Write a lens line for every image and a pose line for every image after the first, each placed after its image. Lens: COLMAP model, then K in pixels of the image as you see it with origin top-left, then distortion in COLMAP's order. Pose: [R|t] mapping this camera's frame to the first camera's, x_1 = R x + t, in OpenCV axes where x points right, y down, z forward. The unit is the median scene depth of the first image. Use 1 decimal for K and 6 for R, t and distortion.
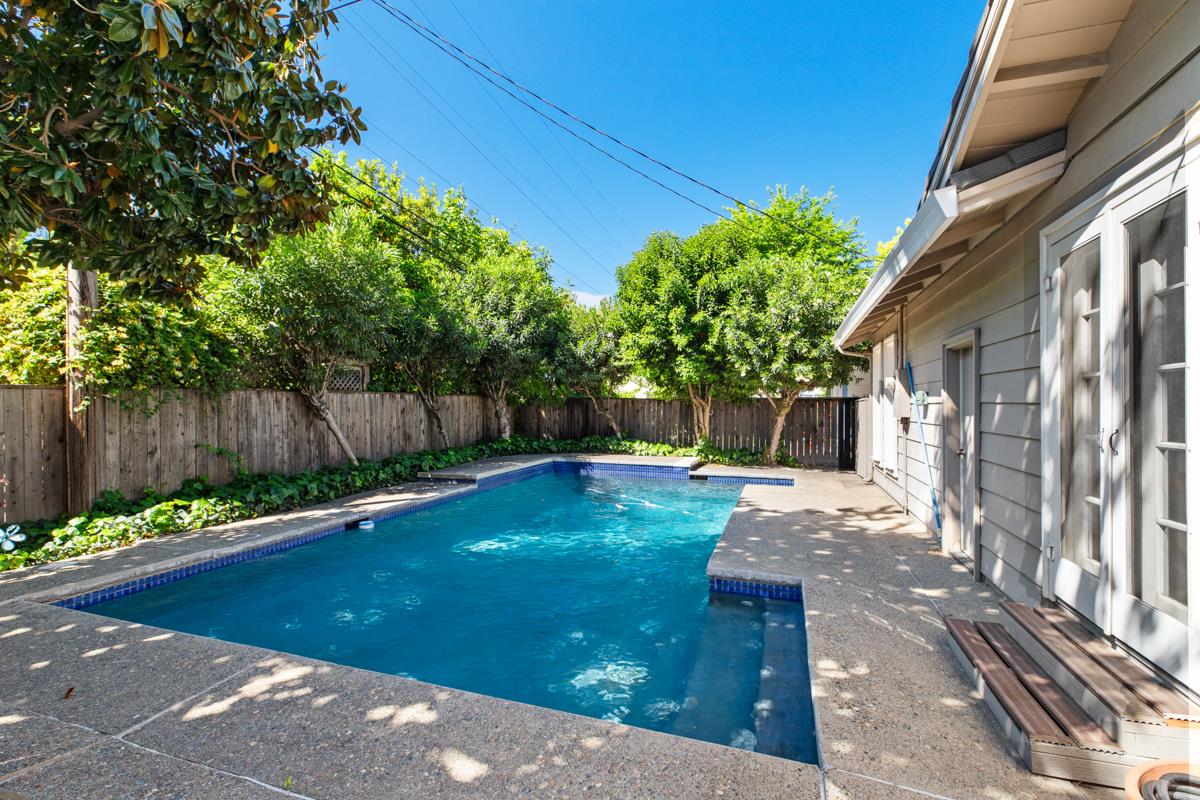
lens RADIAL K [[540.4, 0, 595.9], [0, 540.4, 395.9], [0, 0, 1]] dist [0.007458, 0.000236]
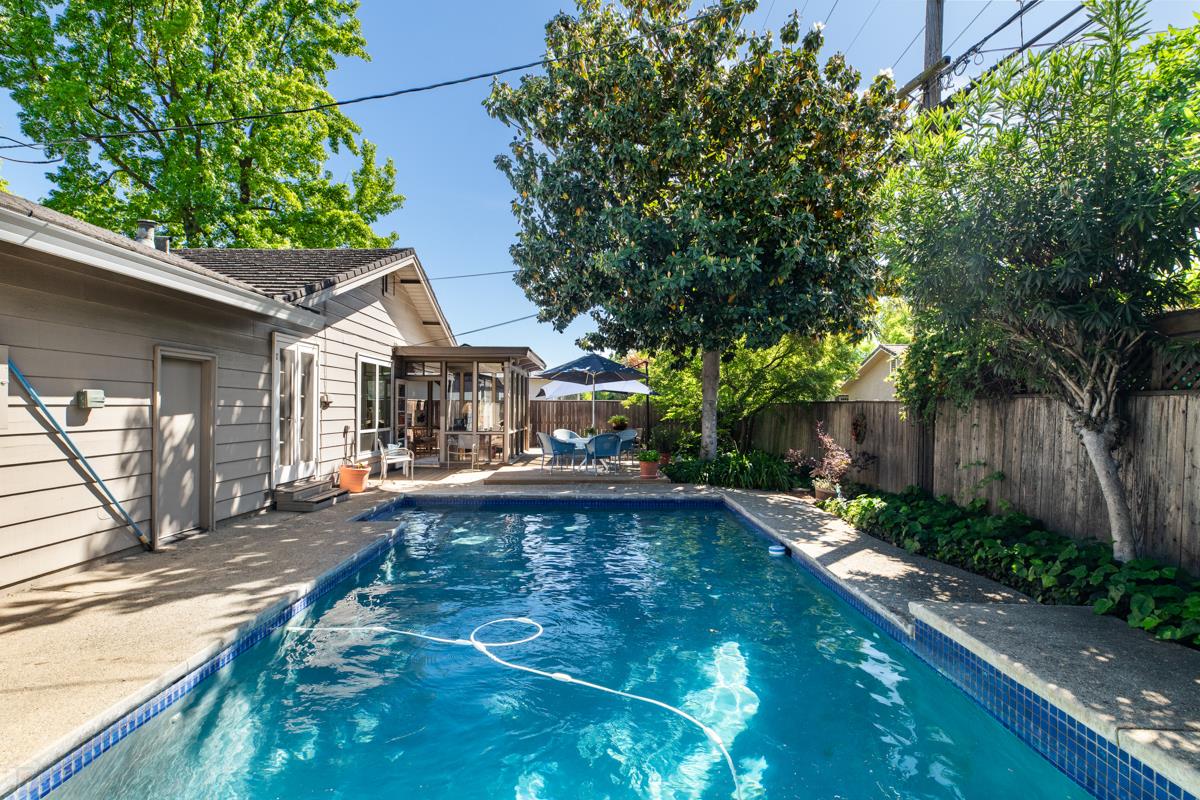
lens RADIAL K [[593.4, 0, 595.1], [0, 593.4, 402.3], [0, 0, 1]] dist [-0.003579, -0.000378]
pose [[-0.939437, -0.014996, -0.342393, 0.120315], [-0.007862, 0.999722, -0.022216, 0.013399], [0.342631, -0.018179, -0.939294, 1.151963]]
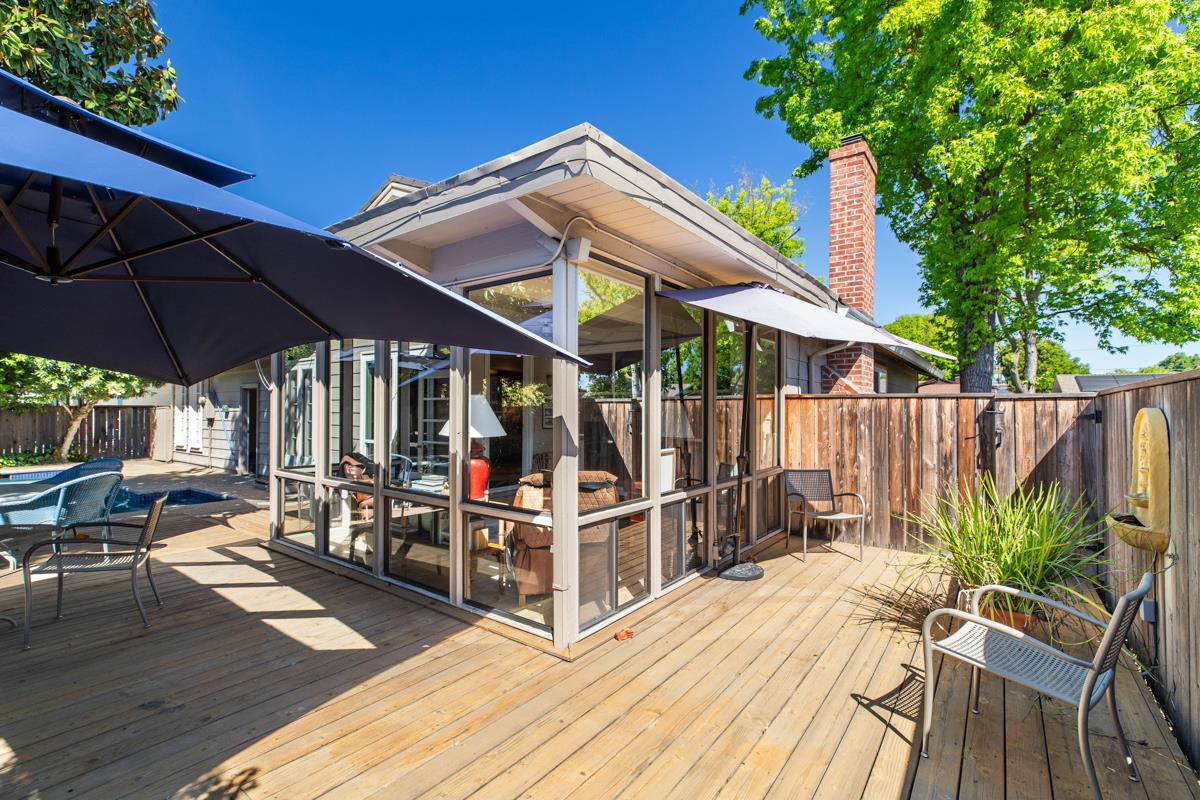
lens RADIAL K [[540.4, 0, 595.8], [0, 540.4, 403.1], [0, 0, 1]] dist [0.007458, 0.000236]
pose [[0.309111, 0.004174, 0.951017, -0.540476], [-0.011237, 0.999937, -0.000736, -0.017896], [-0.950959, -0.010459, 0.309139, -0.575133]]
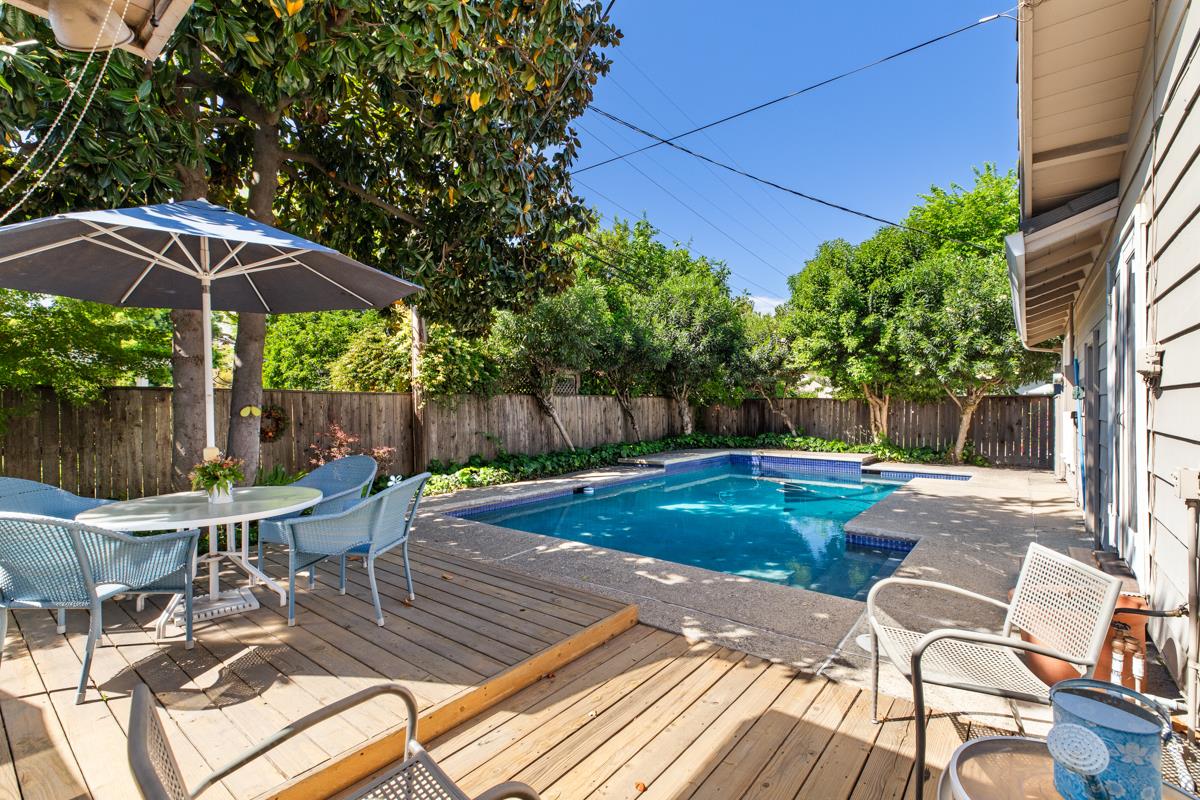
lens RADIAL K [[540.4, 0, 596.2], [0, 540.4, 407.1], [0, 0, 1]] dist [0.007458, 0.000236]
pose [[0.944688, -0.006160, -0.327912, 0.032070], [0.011088, 0.999852, 0.013159, 0.004776], [0.327782, -0.016067, 0.944617, -0.184148]]
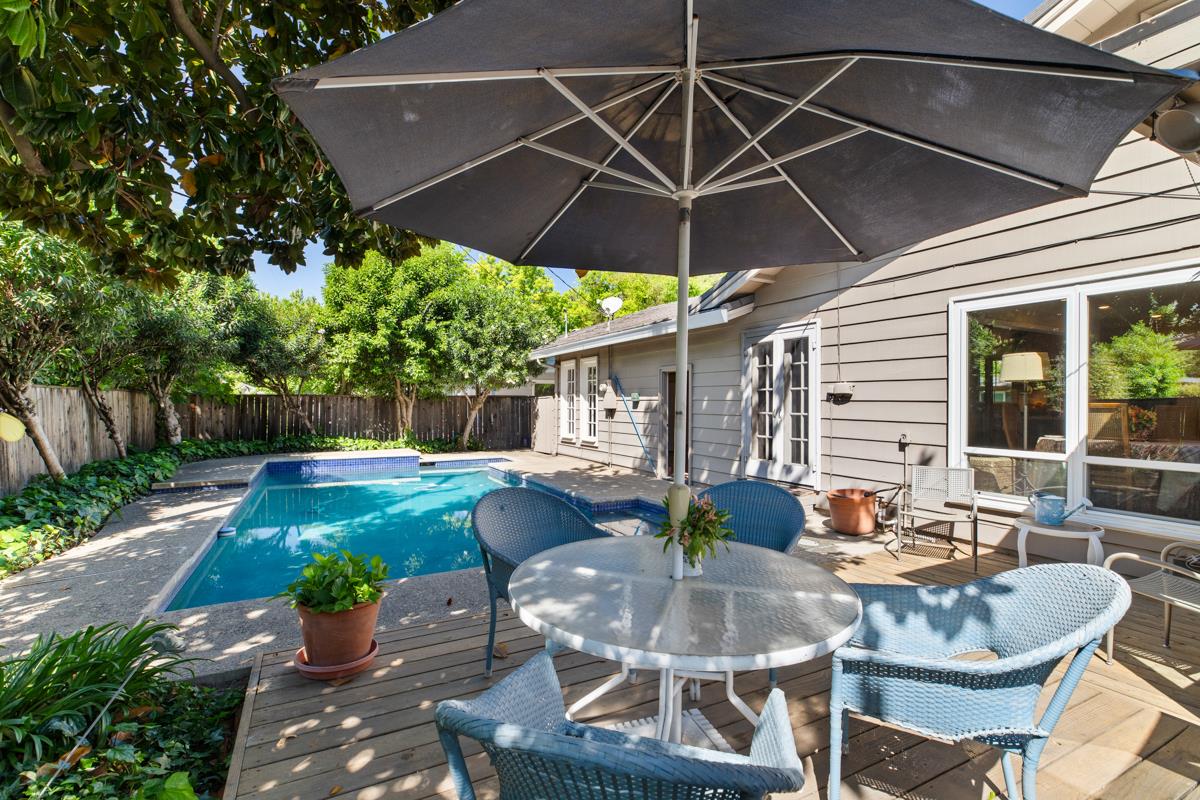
lens RADIAL K [[540.4, 0, 601.6], [0, 540.4, 401.8], [0, 0, 1]] dist [0.007458, 0.000236]
pose [[0.681361, -0.003359, 0.731940, -0.427333], [-0.009644, 0.999861, 0.013567, -0.001962], [-0.731884, -0.016303, 0.681234, -0.066270]]
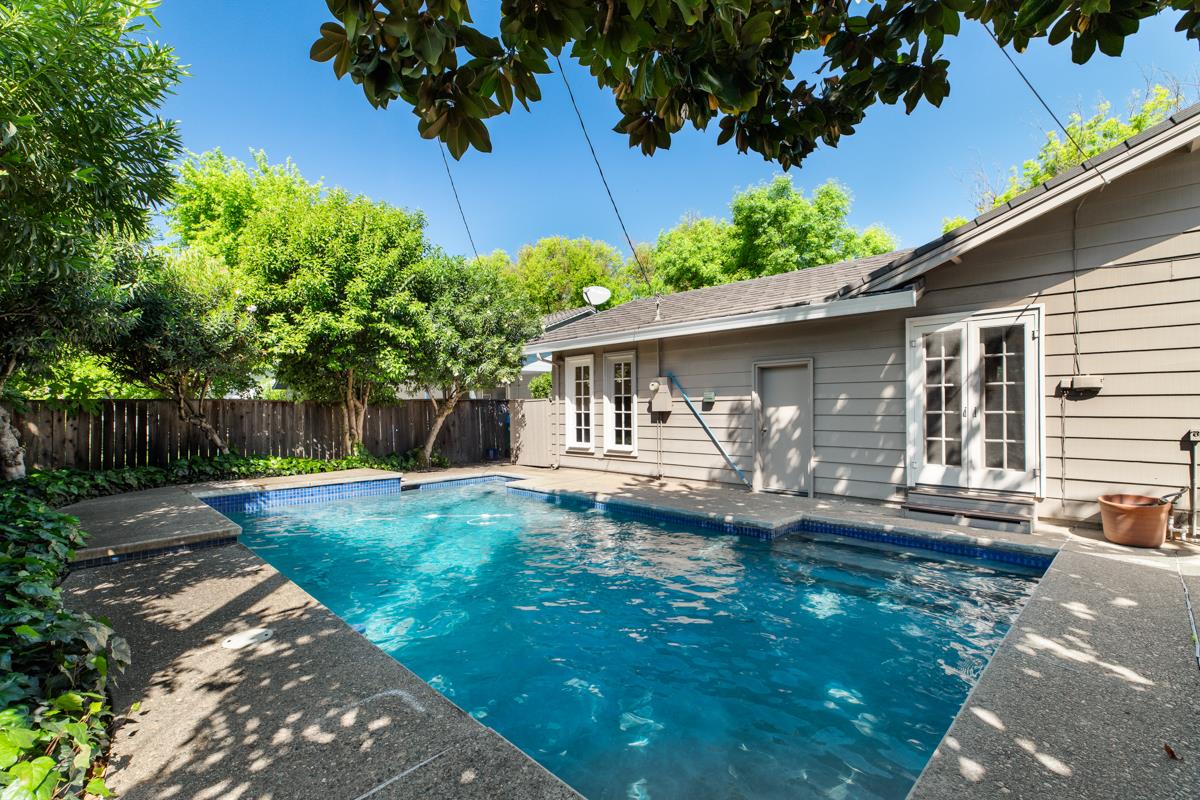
lens RADIAL K [[540.4, 0, 598.5], [0, 540.4, 417.3], [0, 0, 1]] dist [0.007458, 0.000236]
pose [[0.439064, -0.026605, 0.898062, -0.500918], [-0.000981, 0.999547, 0.030091, 0.008206], [-0.898455, -0.014093, 0.438839, 0.347141]]
